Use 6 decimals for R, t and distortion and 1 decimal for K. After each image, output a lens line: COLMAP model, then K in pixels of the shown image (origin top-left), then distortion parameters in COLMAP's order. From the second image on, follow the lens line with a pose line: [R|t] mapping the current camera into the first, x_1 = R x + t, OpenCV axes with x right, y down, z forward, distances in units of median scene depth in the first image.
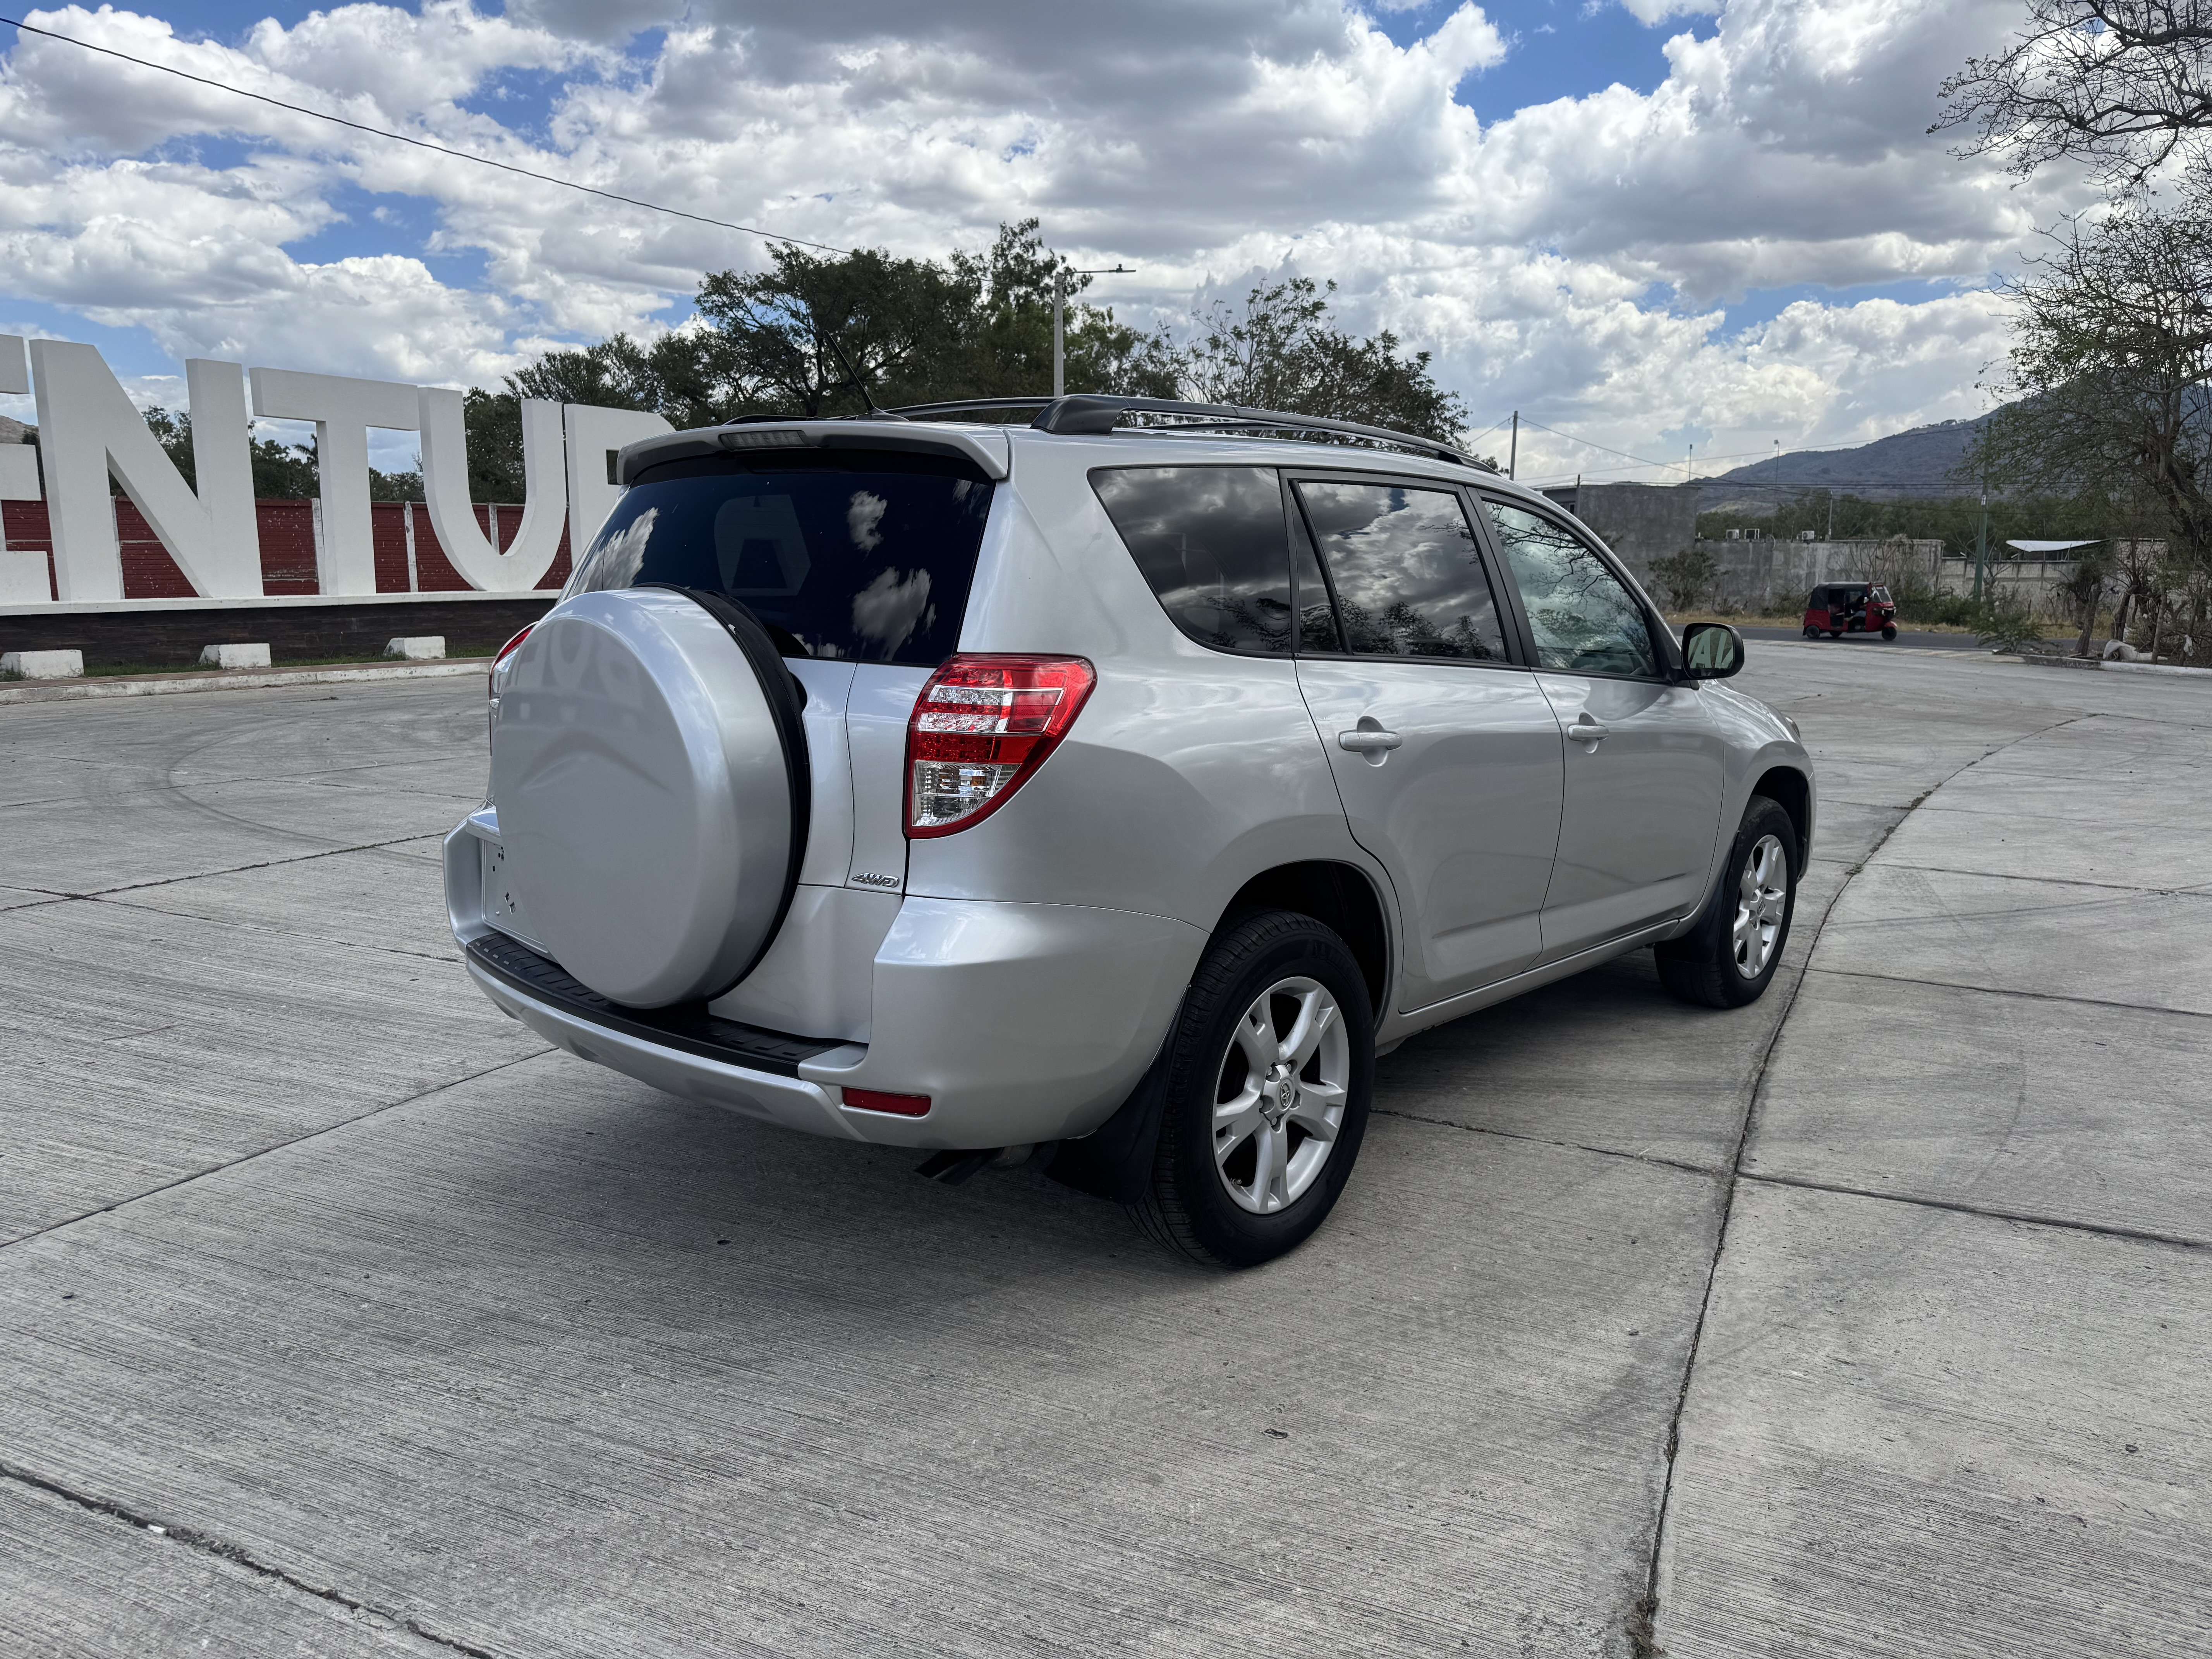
lens RADIAL K [[1561.9, 0, 1112.7], [0, 1561.9, 829.8], [0, 0, 1]] dist [0.005612, -0.004534]
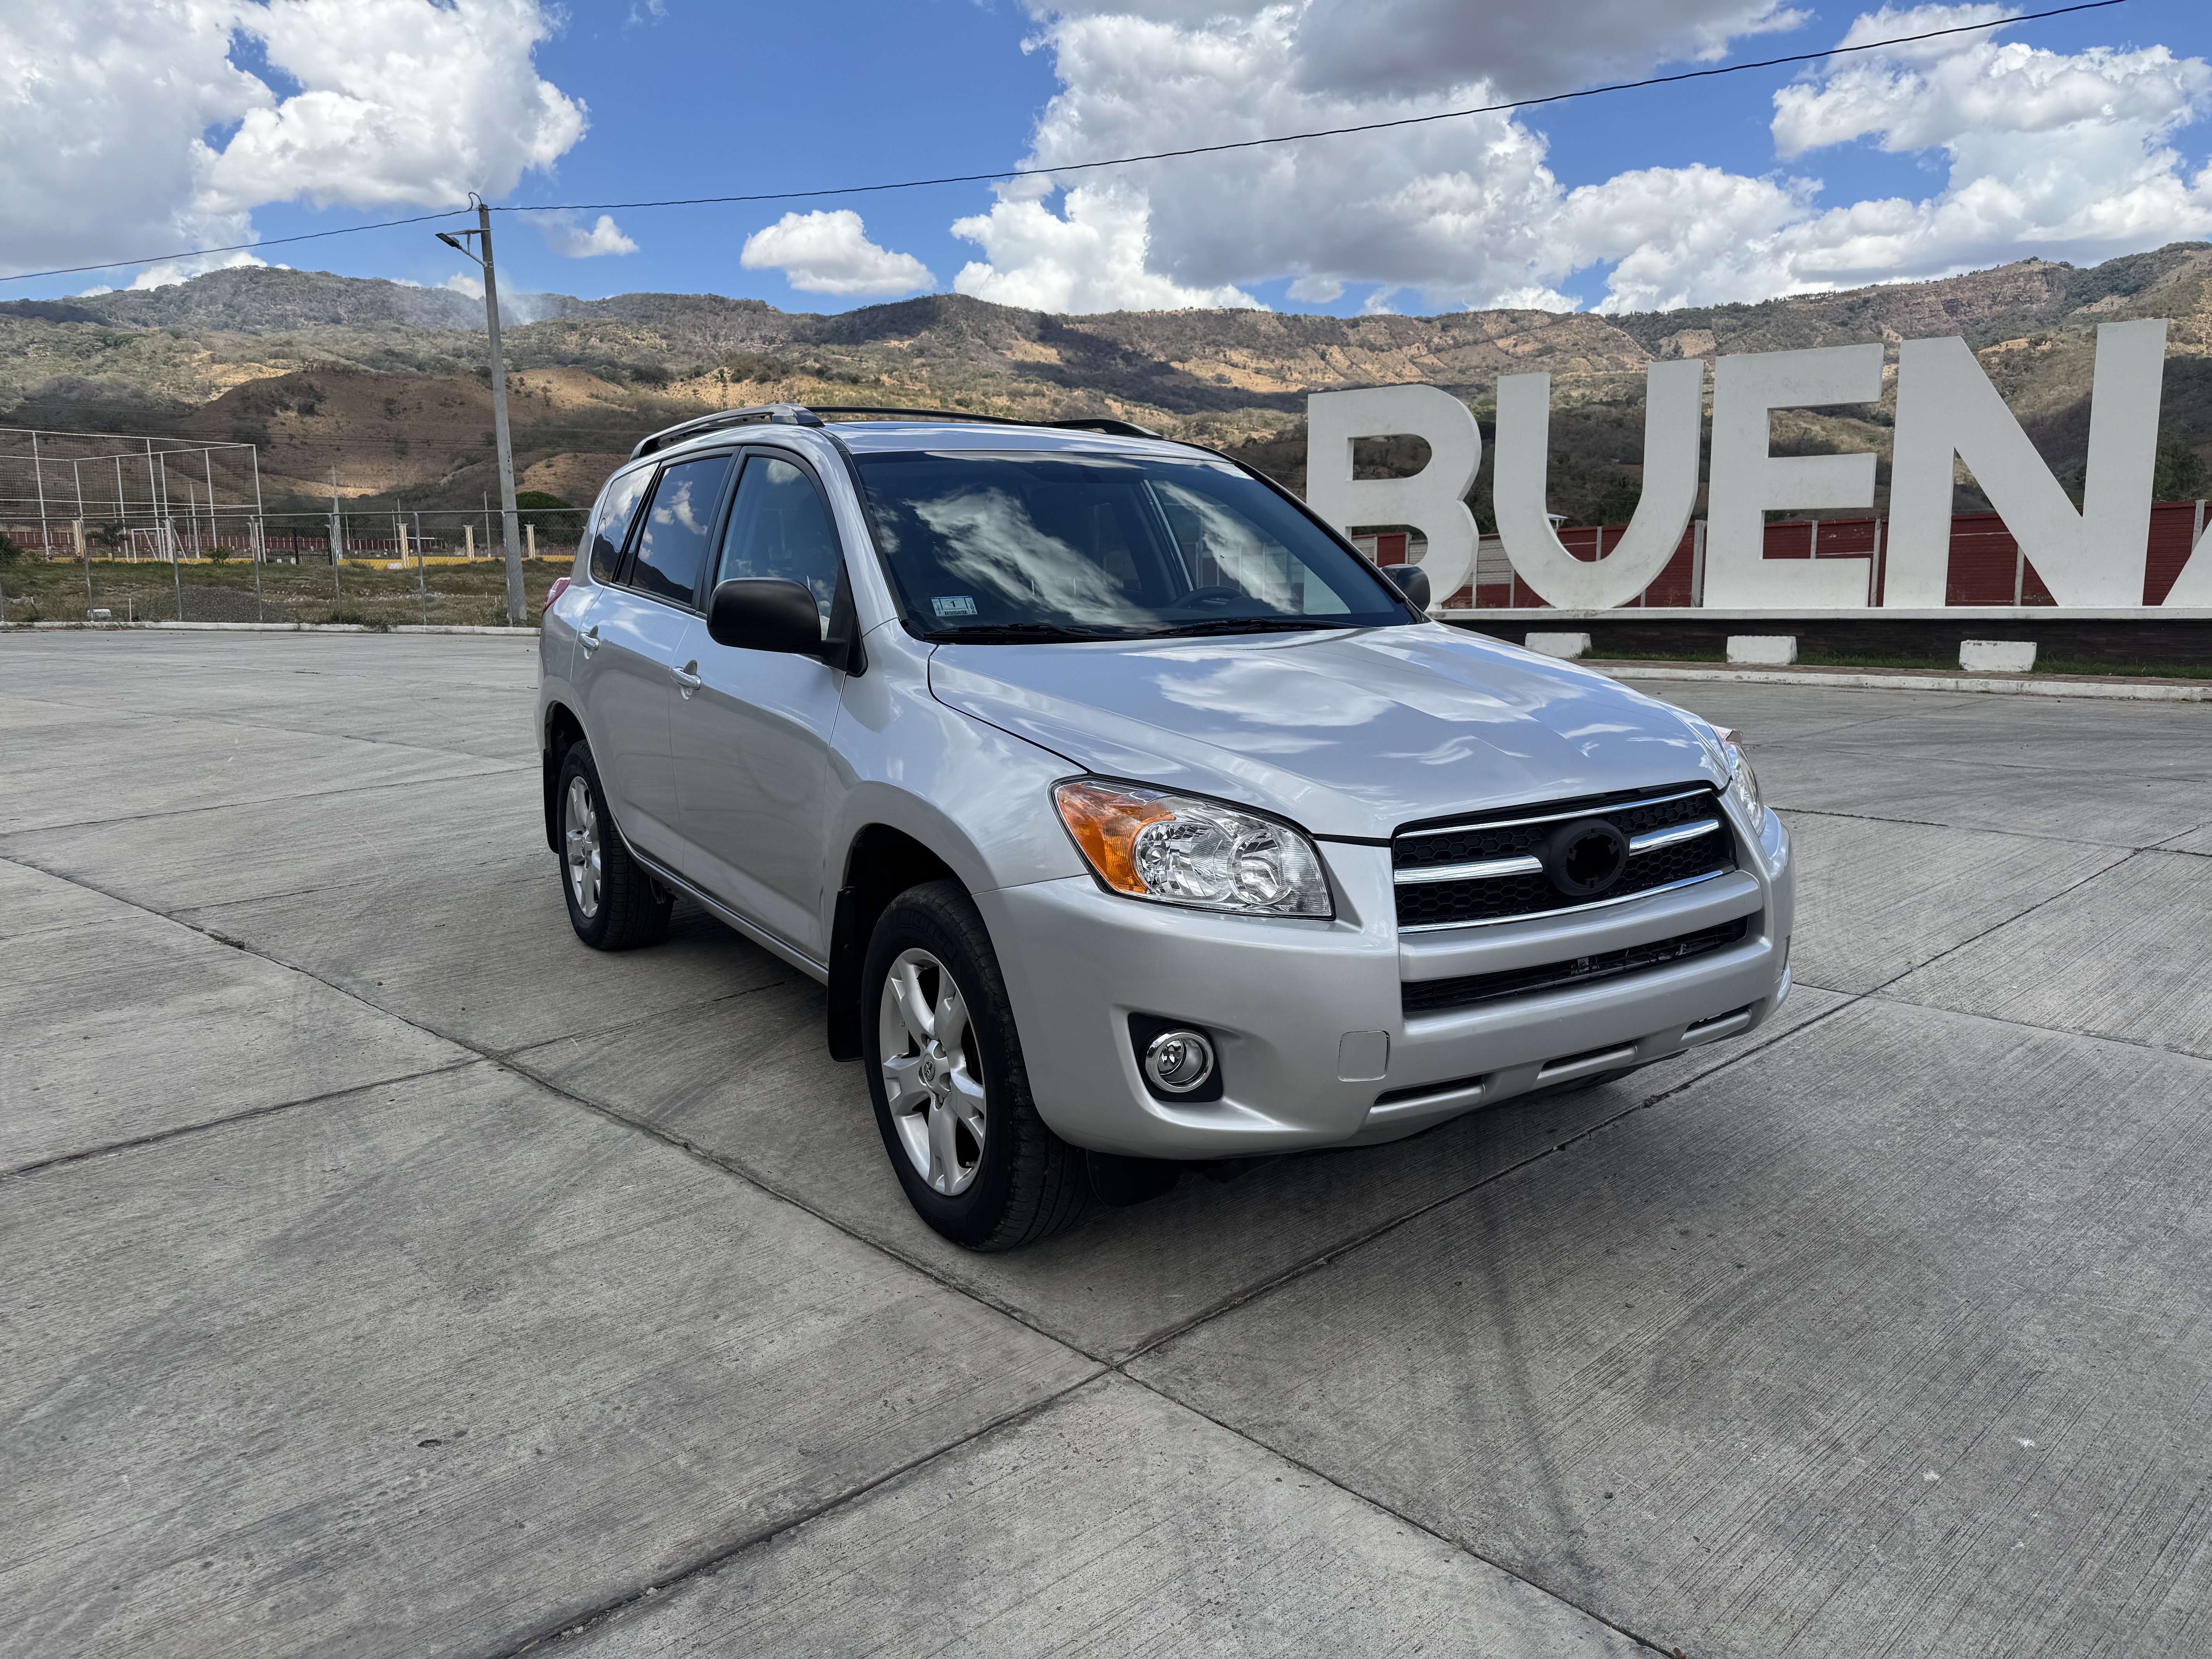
lens RADIAL K [[1561.9, 0, 1112.7], [0, 1561.9, 829.8], [0, 0, 1]] dist [0.005612, -0.004534]
pose [[-0.291977, 0.154533, -0.943858, 1.077797], [-0.147265, 0.967828, 0.204013, -0.192600], [0.945020, 0.198564, -0.259827, 1.390680]]
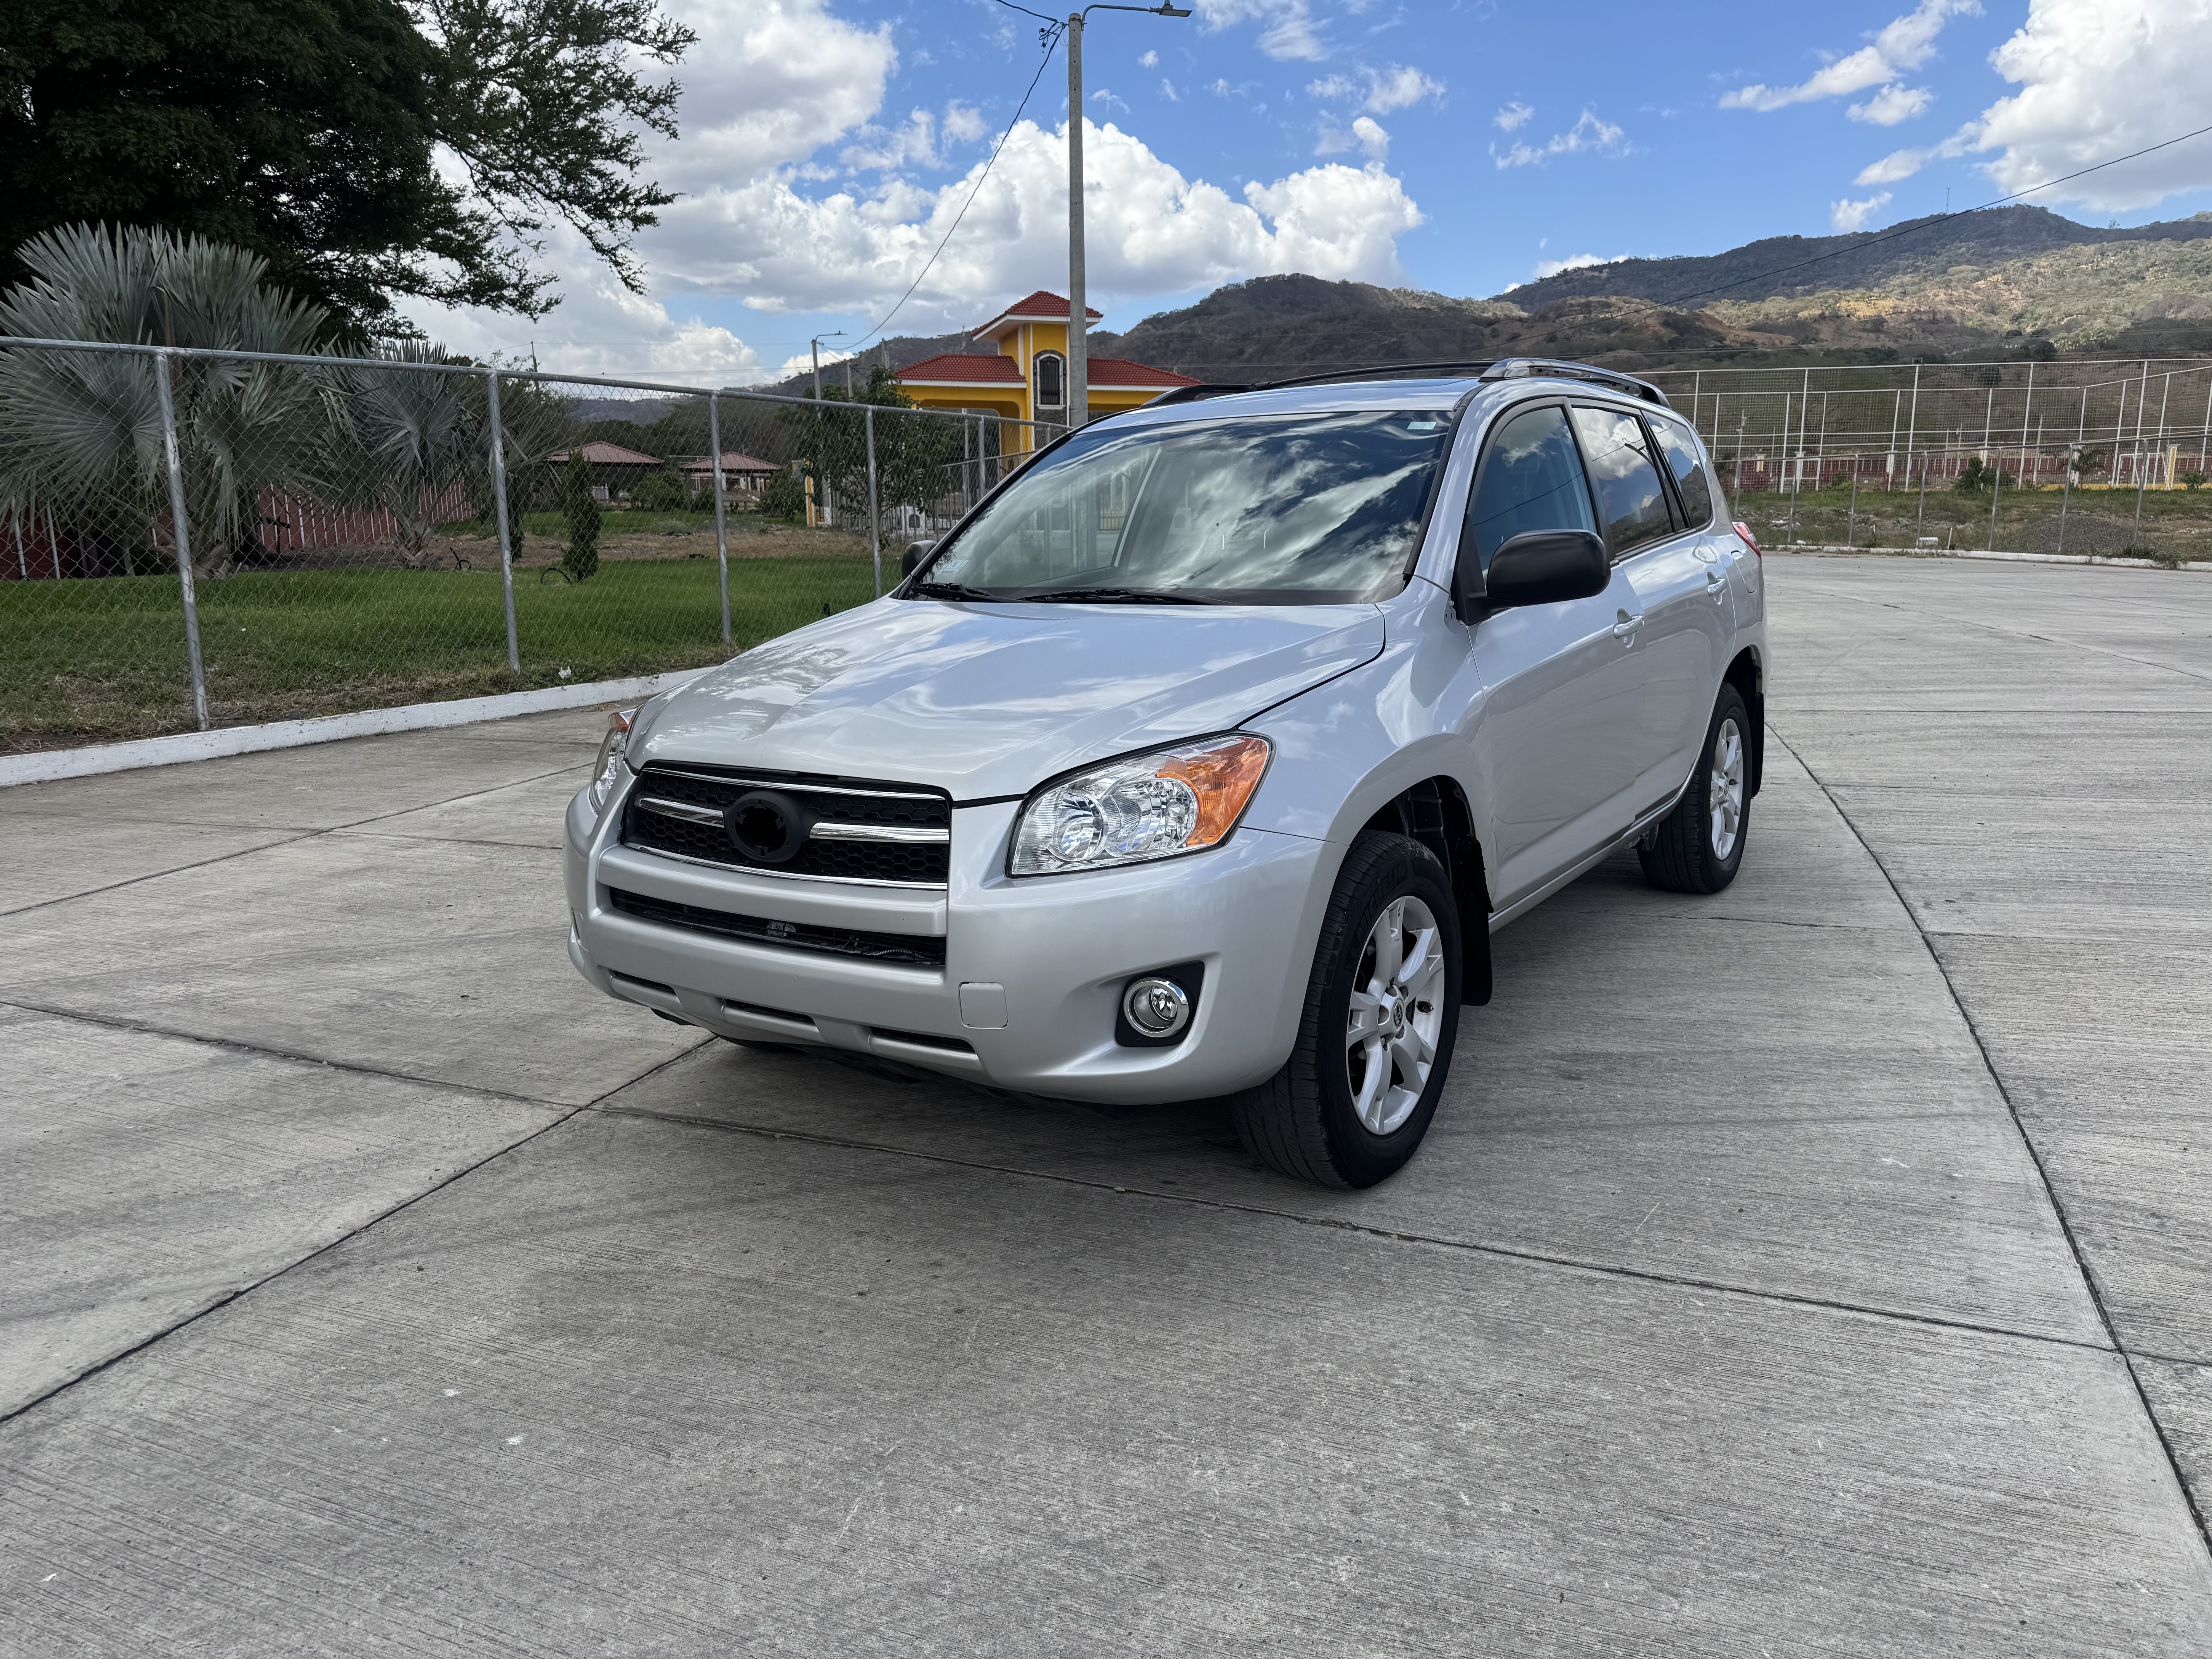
lens RADIAL K [[1561.9, 0, 1112.7], [0, 1561.9, 829.8], [0, 0, 1]] dist [0.005612, -0.004534]
pose [[-0.992214, 0.028605, -0.121217, 0.389204], [-0.016055, 0.935770, 0.352245, -0.311444], [0.123507, 0.351449, -0.928025, 2.019951]]
